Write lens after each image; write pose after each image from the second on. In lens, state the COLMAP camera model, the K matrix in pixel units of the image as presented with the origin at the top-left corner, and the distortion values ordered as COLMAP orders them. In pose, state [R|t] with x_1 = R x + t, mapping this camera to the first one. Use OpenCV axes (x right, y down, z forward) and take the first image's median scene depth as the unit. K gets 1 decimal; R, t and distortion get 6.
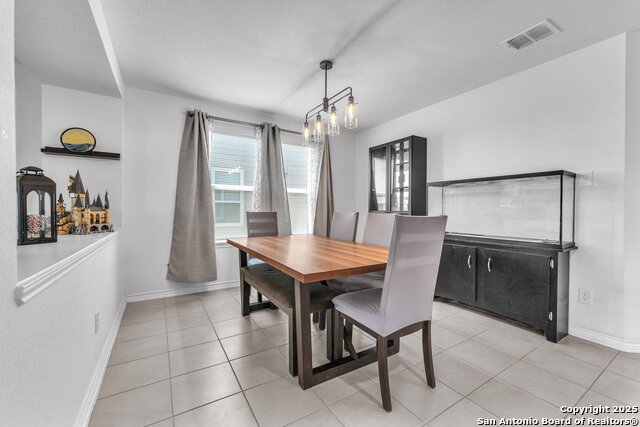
lens RADIAL K [[260.2, 0, 318.0], [0, 260.2, 212.6], [0, 0, 1]] dist [0.003157, -0.000129]
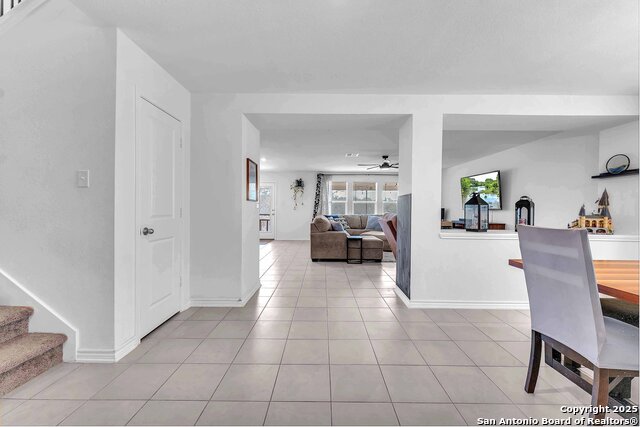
lens RADIAL K [[260.2, 0, 320.3], [0, 260.2, 211.1], [0, 0, 1]] dist [0.003157, -0.000129]
pose [[-0.525100, 0.004190, -0.851030, 1.109281], [-0.016703, 0.999745, 0.015228, -0.041204], [0.850877, 0.022211, -0.524896, 0.477267]]
